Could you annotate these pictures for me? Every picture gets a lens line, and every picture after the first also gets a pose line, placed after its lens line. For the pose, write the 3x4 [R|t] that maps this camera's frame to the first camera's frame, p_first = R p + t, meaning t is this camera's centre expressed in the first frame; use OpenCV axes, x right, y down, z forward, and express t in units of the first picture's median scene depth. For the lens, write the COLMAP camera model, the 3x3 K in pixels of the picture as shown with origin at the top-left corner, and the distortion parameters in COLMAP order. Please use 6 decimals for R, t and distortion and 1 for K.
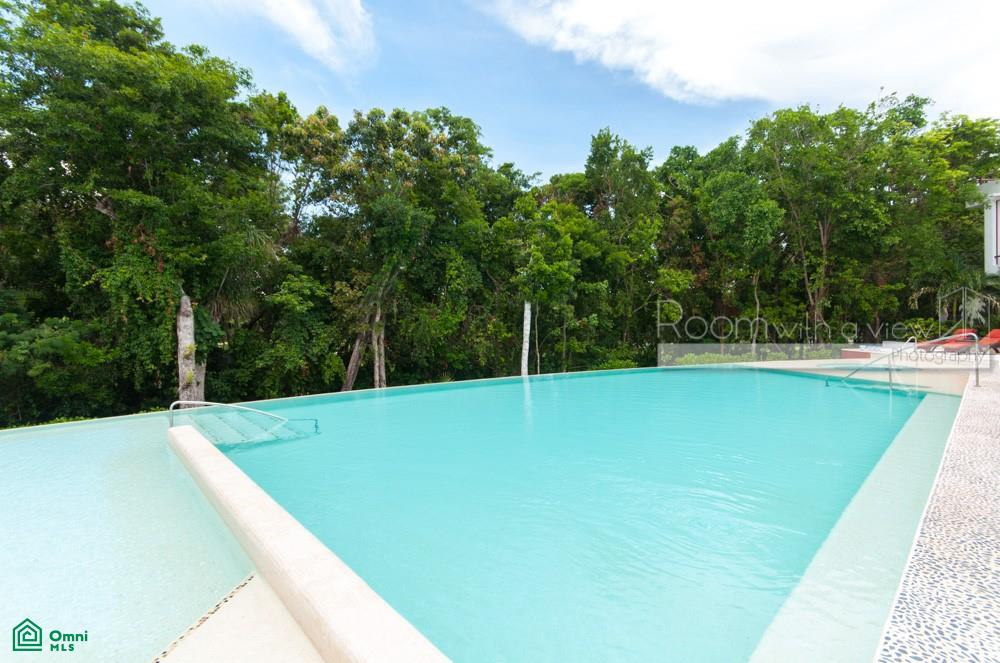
lens RADIAL K [[446.4, 0, 508.4], [0, 446.4, 328.4], [0, 0, 1]] dist [0.002747, 0.000400]
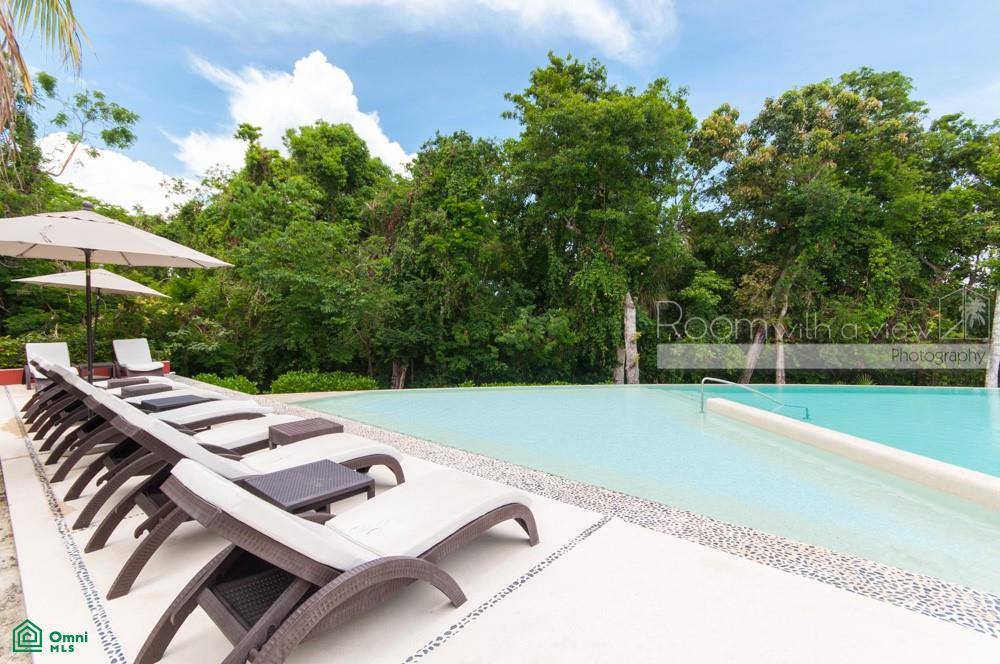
lens RADIAL K [[451.7, 0, 487.8], [0, 451.7, 333.6], [0, 0, 1]] dist [0.003589, 0.000584]
pose [[0.805456, 0.039132, -0.591362, -0.236671], [-0.025773, 0.999187, 0.031016, 0.010371], [0.592095, -0.009741, 0.805809, -0.169564]]
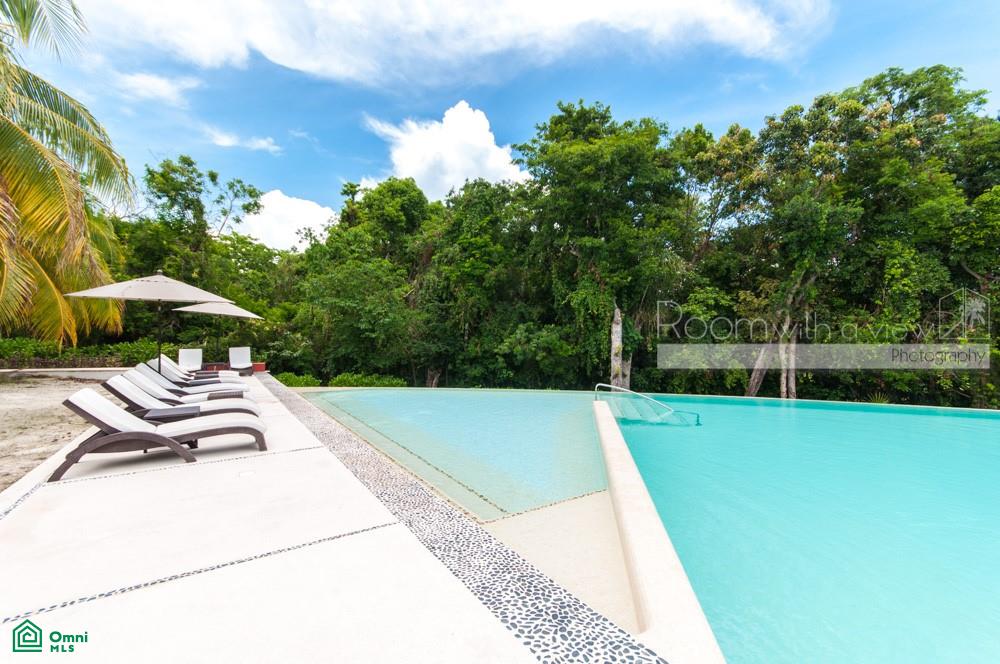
lens RADIAL K [[439.7, 0, 503.9], [0, 439.7, 331.5], [0, 0, 1]] dist [0.002536, 0.000509]
pose [[0.604483, 0.018778, -0.796397, 0.094290], [-0.025262, 0.999671, 0.004396, -0.001929], [0.796218, 0.017461, 0.604758, -0.049541]]
